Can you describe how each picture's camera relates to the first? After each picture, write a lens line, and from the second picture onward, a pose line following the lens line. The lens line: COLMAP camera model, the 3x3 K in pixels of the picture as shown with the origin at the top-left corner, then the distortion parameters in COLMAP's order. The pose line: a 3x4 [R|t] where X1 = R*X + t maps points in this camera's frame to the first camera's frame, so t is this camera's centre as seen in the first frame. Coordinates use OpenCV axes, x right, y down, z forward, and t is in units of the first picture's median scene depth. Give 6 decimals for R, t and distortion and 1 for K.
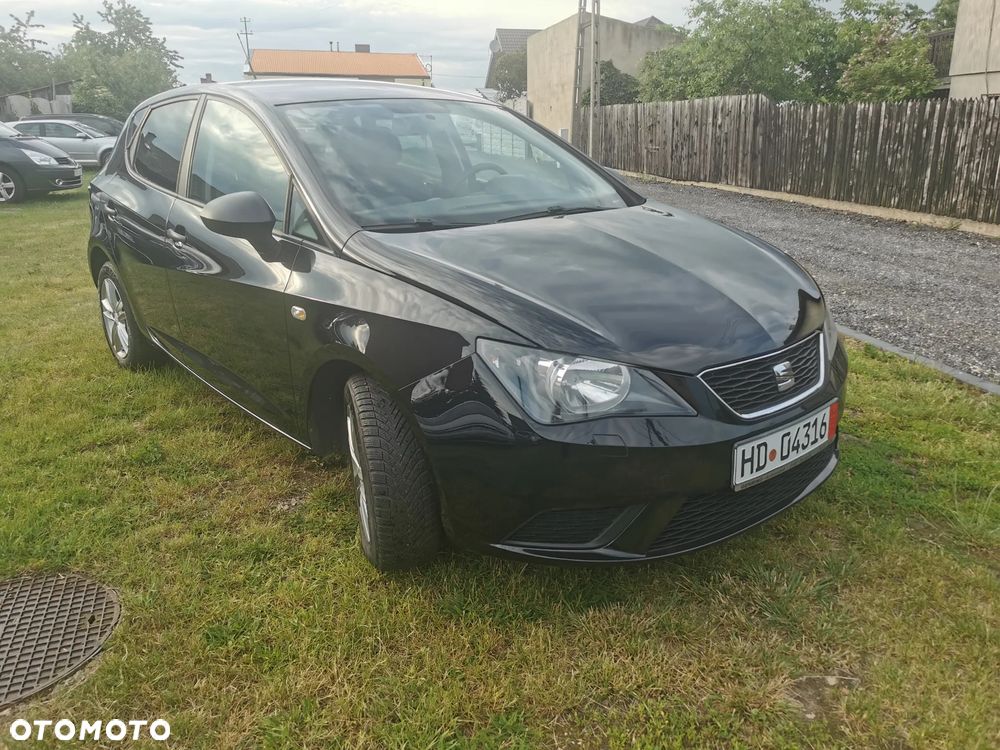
lens RADIAL K [[765.2, 0, 500.0], [0, 765.2, 375.0], [0, 0, 1]] dist [0.082197, -0.116866]
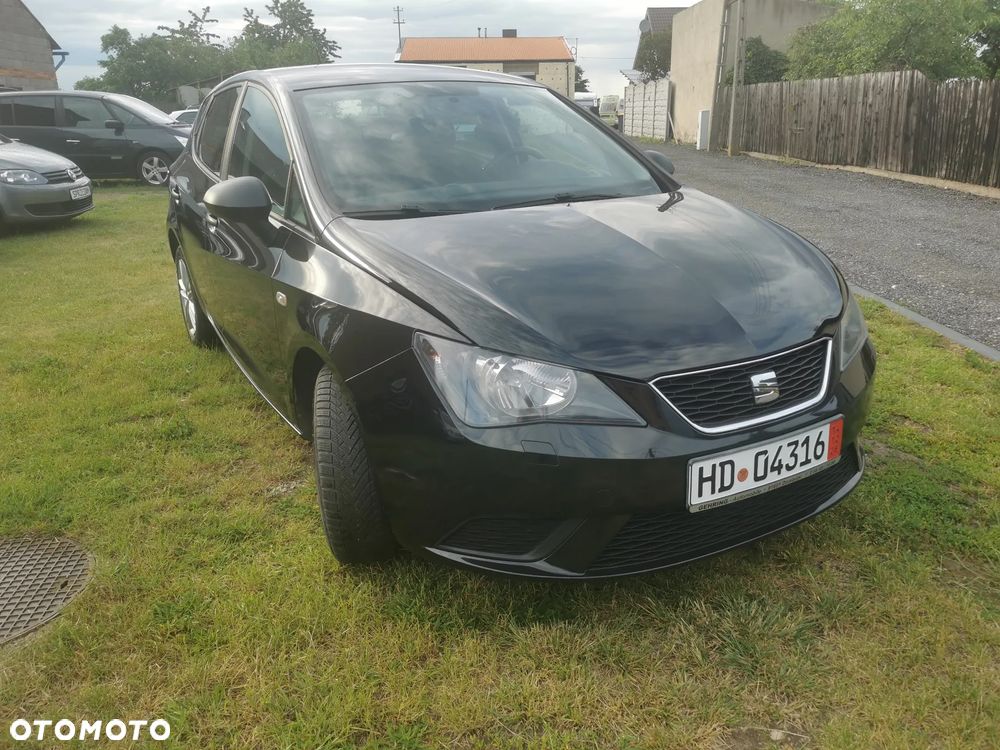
lens RADIAL K [[765.2, 0, 500.0], [0, 765.2, 375.0], [0, 0, 1]] dist [0.082197, -0.116866]
pose [[0.982991, 0.047940, -0.177286, 0.137847], [-0.044649, 0.998749, 0.022509, -0.011667], [0.178143, -0.014211, 0.983902, 0.043496]]
